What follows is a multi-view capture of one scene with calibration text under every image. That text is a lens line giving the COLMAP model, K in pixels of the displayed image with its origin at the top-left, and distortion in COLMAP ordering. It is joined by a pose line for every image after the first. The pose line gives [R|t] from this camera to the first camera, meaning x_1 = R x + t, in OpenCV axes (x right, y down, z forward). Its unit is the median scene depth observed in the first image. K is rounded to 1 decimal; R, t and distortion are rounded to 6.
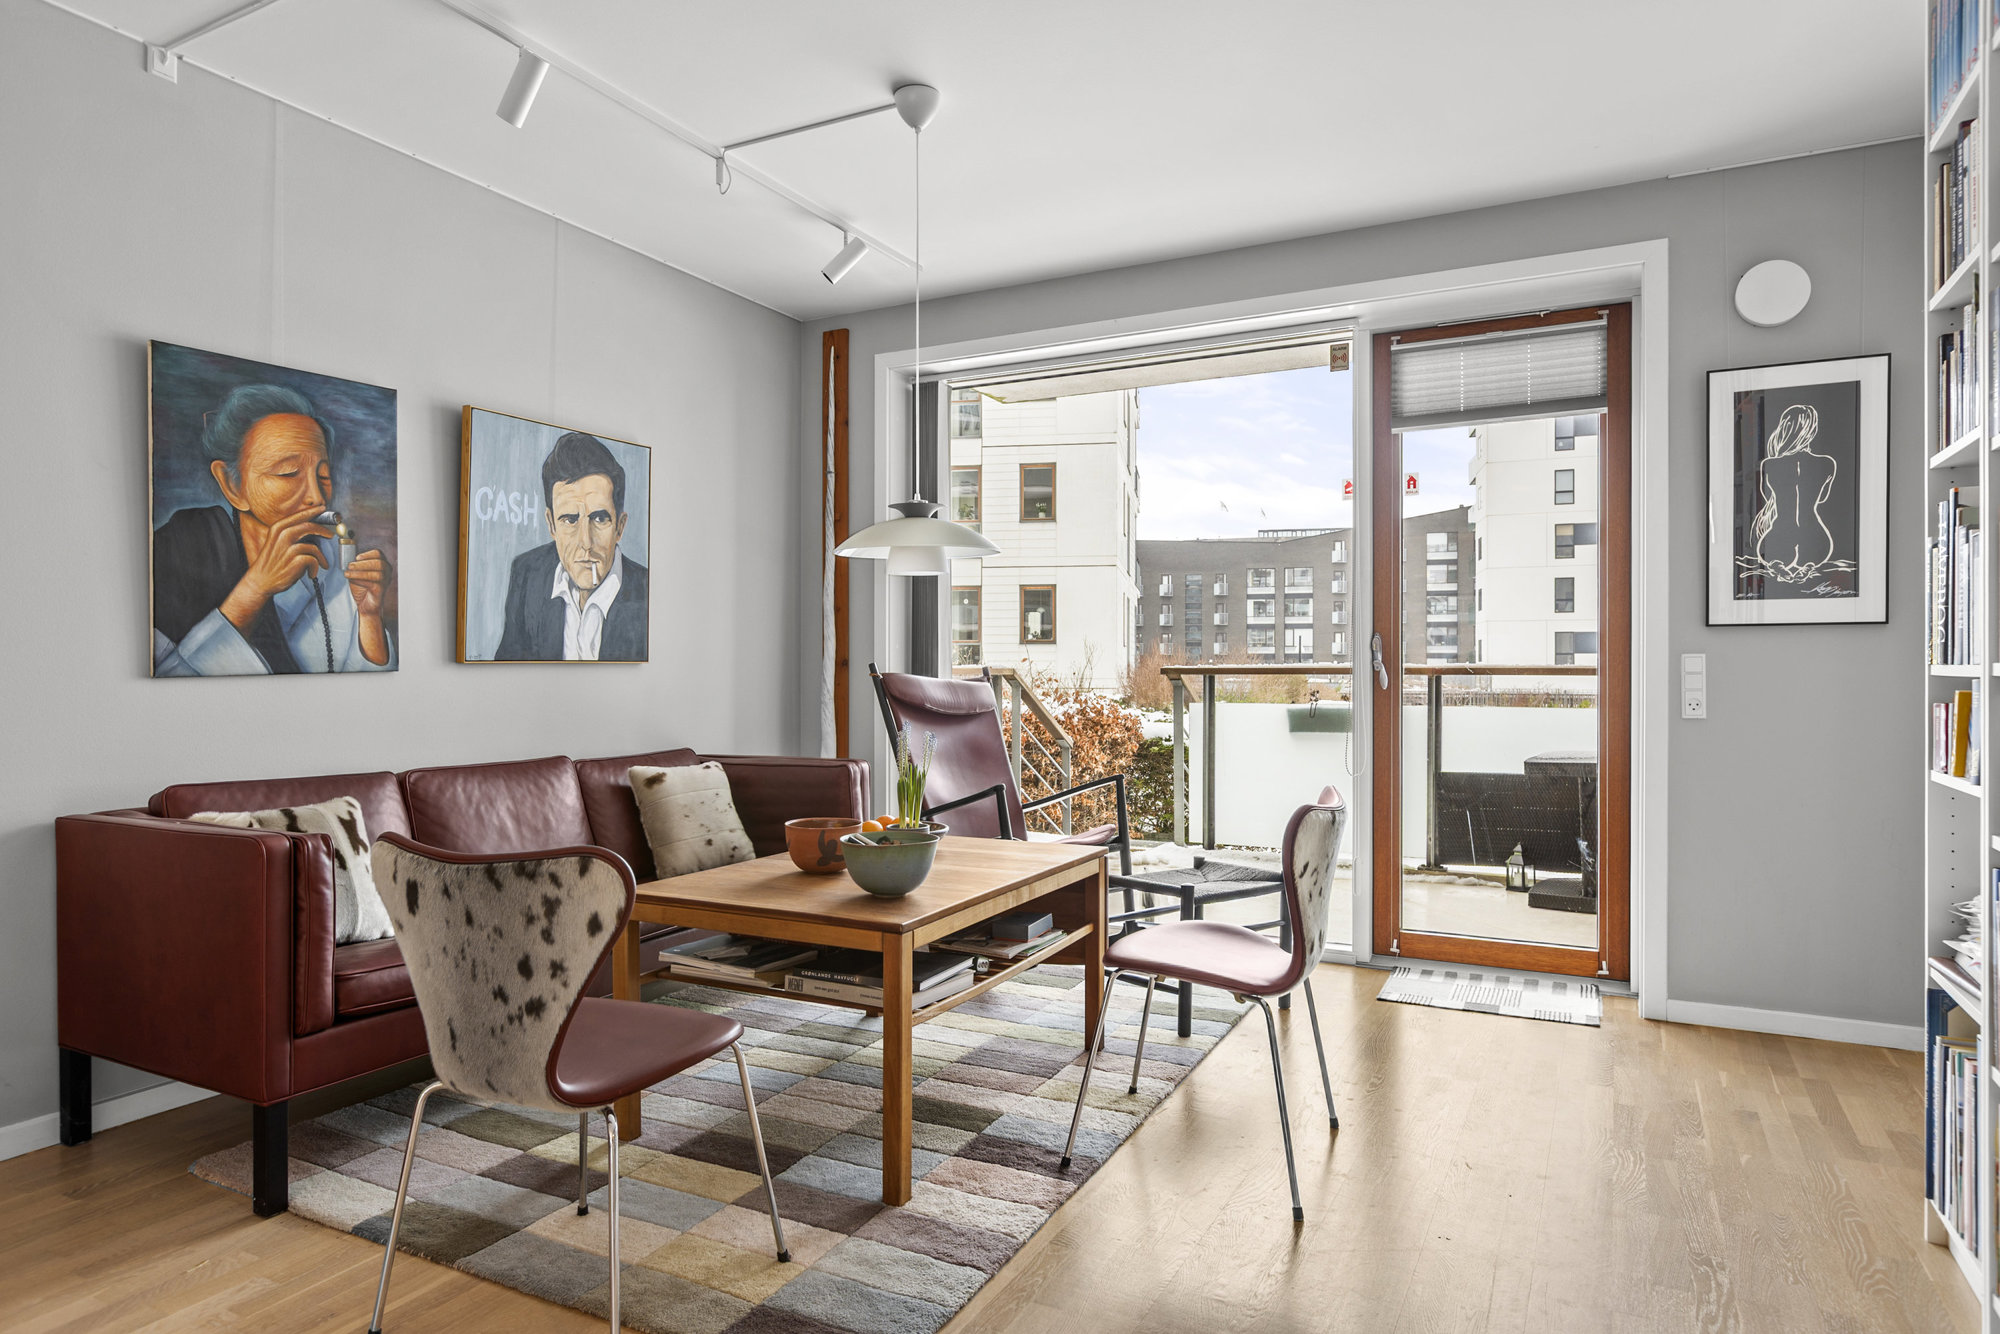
lens RADIAL K [[1185.8, 0, 1003.6], [0, 1185.8, 670.0], [0, 0, 1]] dist [-0.001189, 0.000206]
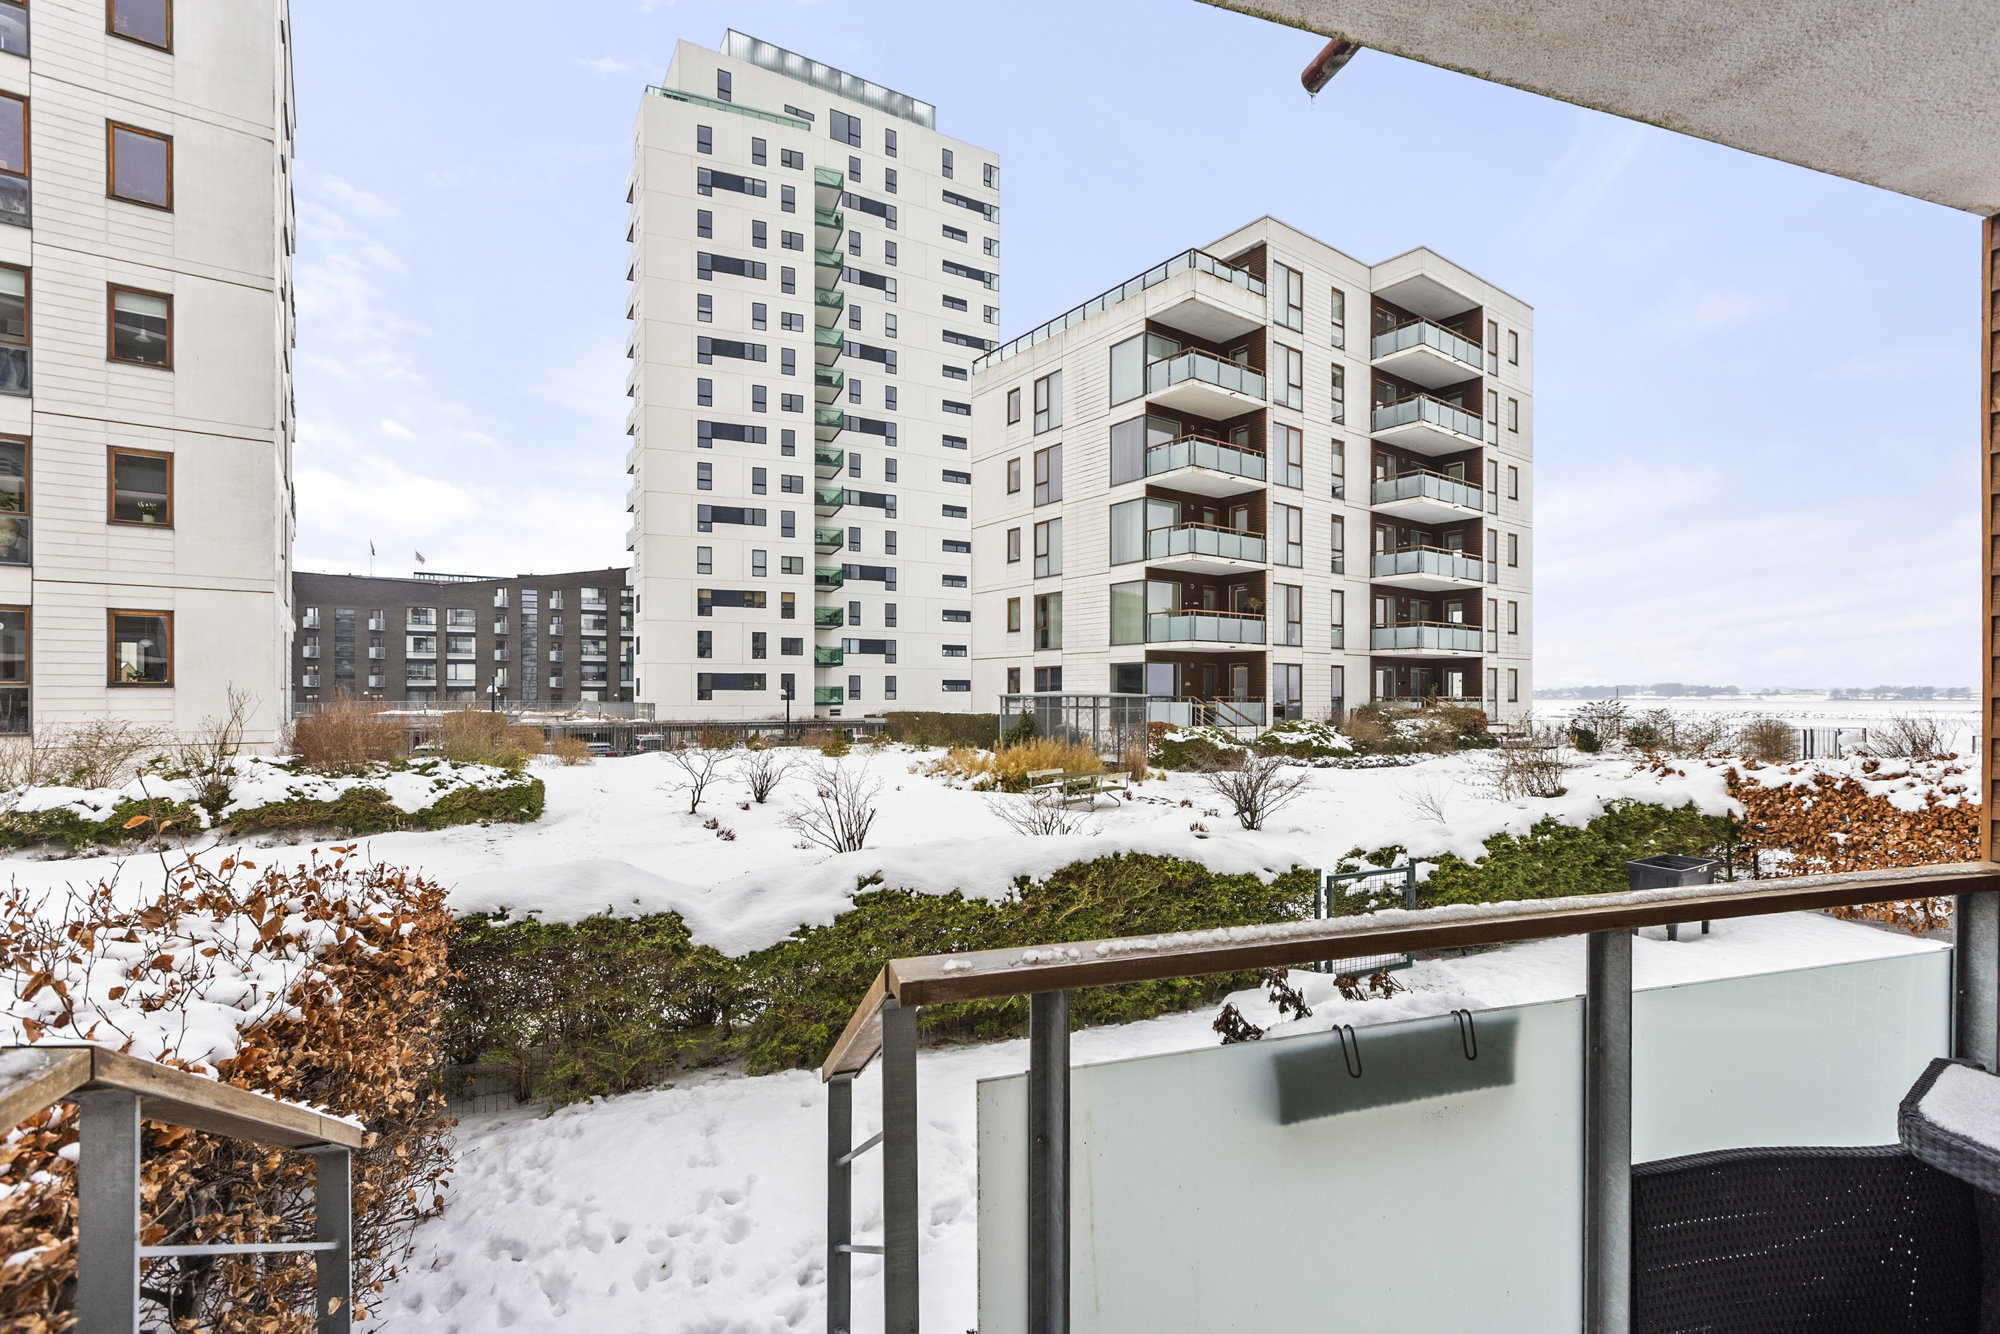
lens RADIAL K [[901.5, 0, 1005.2], [0, 901.5, 696.1], [0, 0, 1]] dist [-0.000139, 0.000340]
pose [[0.697683, -0.001225, 0.716405, 0.001270], [0.001967, 0.999998, -0.000206, -0.013323], [-0.716404, 0.001553, 0.697684, 0.173729]]
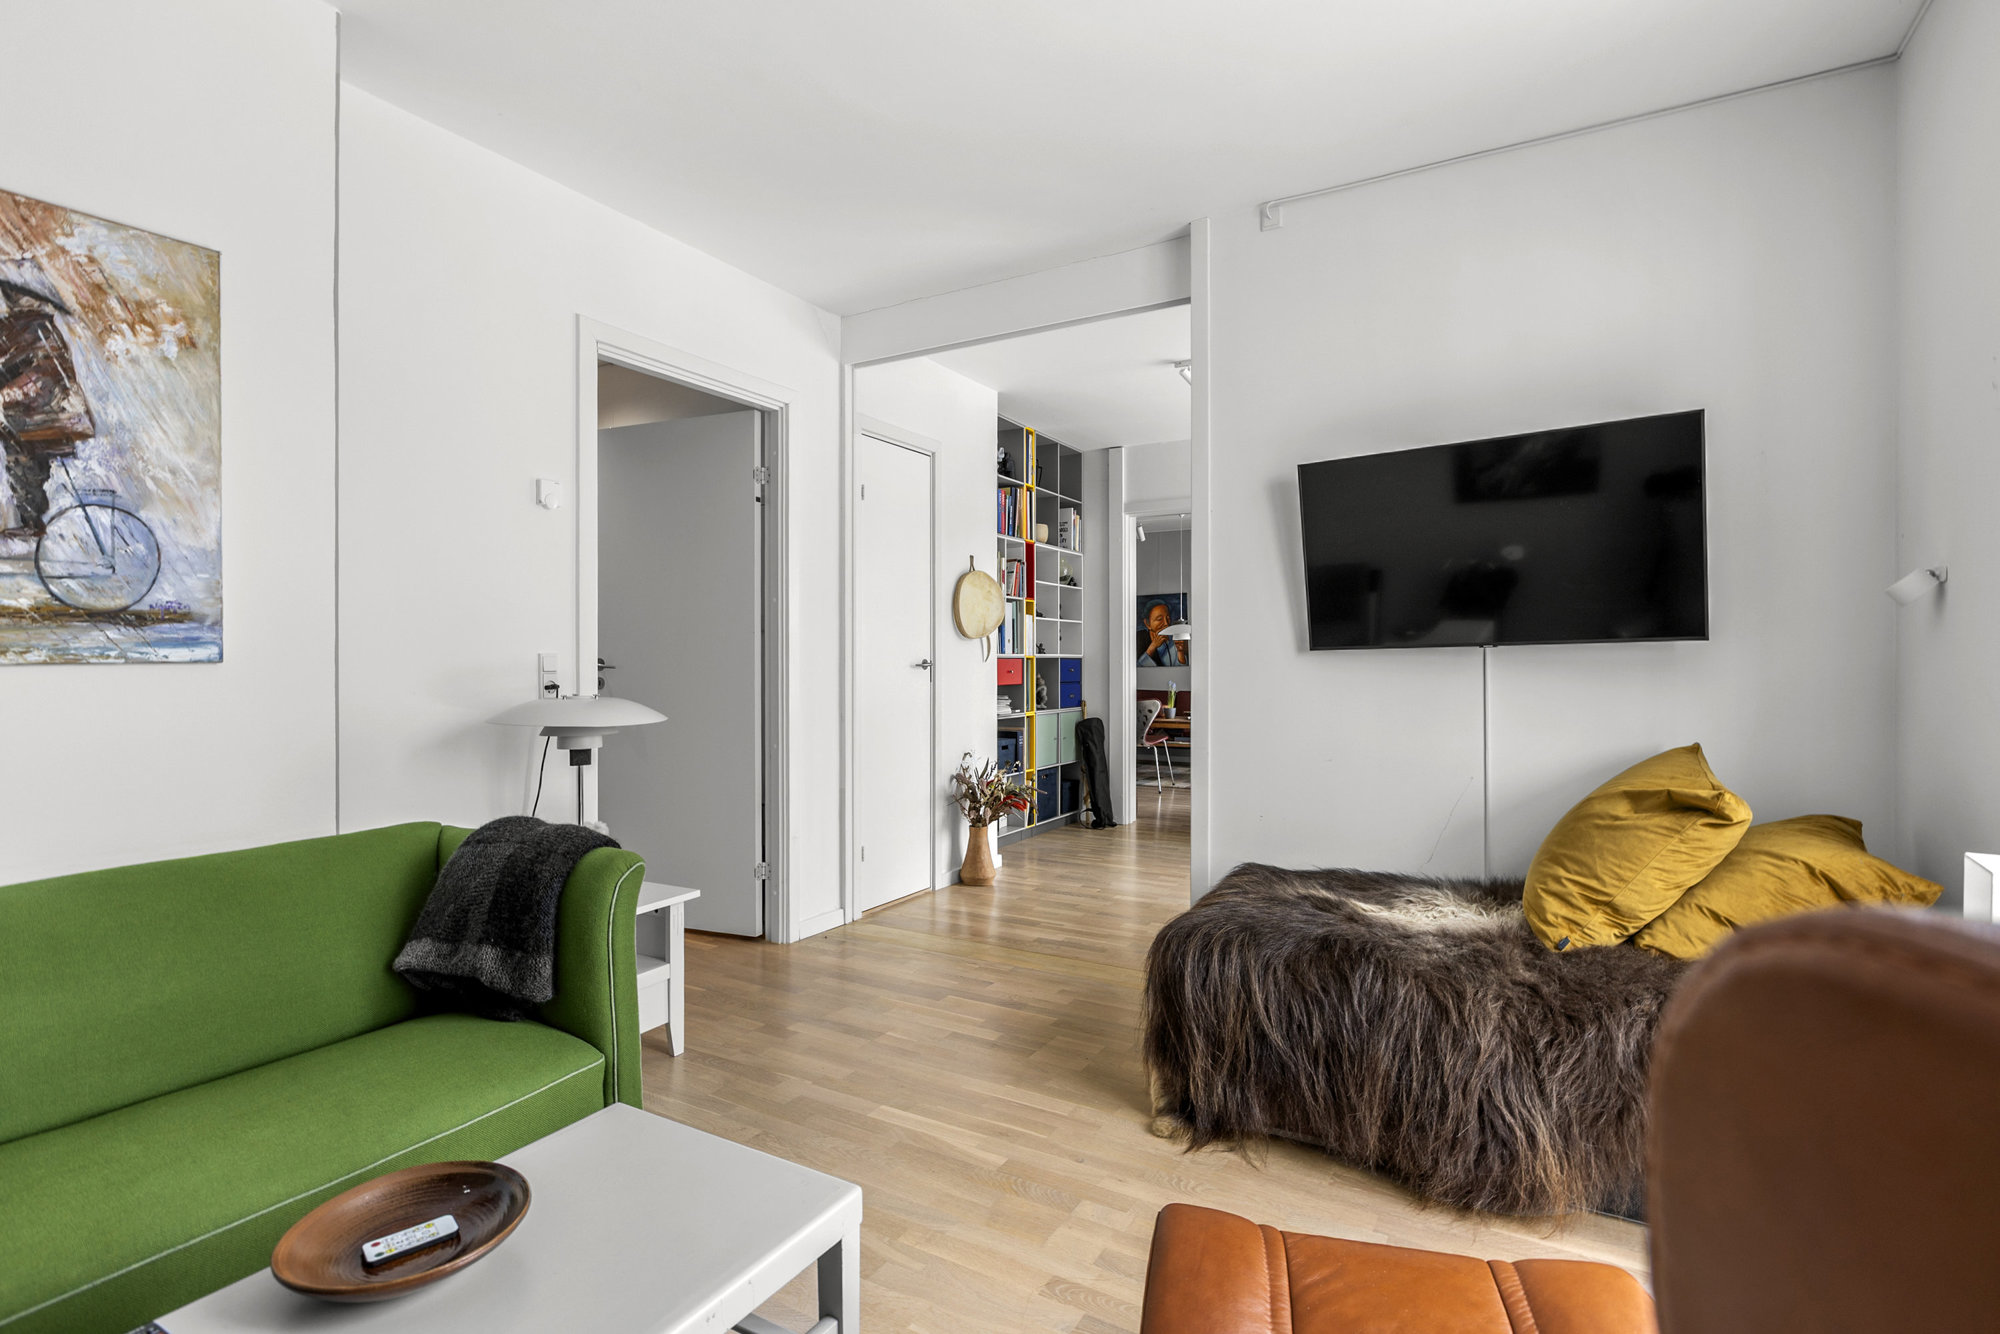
lens RADIAL K [[976.3, 0, 997.2], [0, 976.3, 664.7], [0, 0, 1]] dist [0.001206, -0.000110]
pose [[-0.055574, 0.002528, -0.998451, 0.261315], [-0.000018, 0.999997, 0.002533, -0.000978], [0.998455, 0.000159, -0.055574, 0.053993]]
